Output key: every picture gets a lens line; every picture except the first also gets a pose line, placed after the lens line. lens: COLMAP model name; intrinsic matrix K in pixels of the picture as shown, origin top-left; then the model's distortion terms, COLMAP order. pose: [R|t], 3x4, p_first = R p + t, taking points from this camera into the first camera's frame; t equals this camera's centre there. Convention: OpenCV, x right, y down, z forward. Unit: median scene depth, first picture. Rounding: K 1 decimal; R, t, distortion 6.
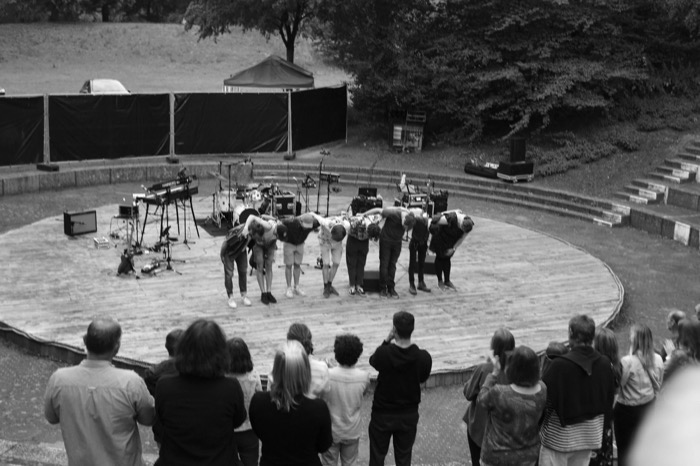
lens RADIAL K [[913.8, 0, 350.0], [0, 913.8, 233.0], [0, 0, 1]] dist [-0.039505, 0.006347]
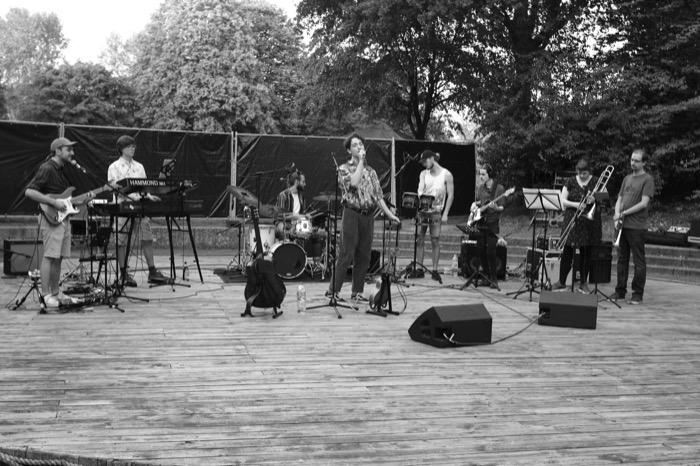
lens RADIAL K [[913.8, 0, 350.0], [0, 913.8, 233.0], [0, 0, 1]] dist [-0.039505, 0.006347]
pose [[0.984212, -0.001210, -0.176988, 0.033916], [-0.031134, 0.983200, -0.179855, 0.060871], [0.174232, 0.182526, 0.967640, 0.303694]]
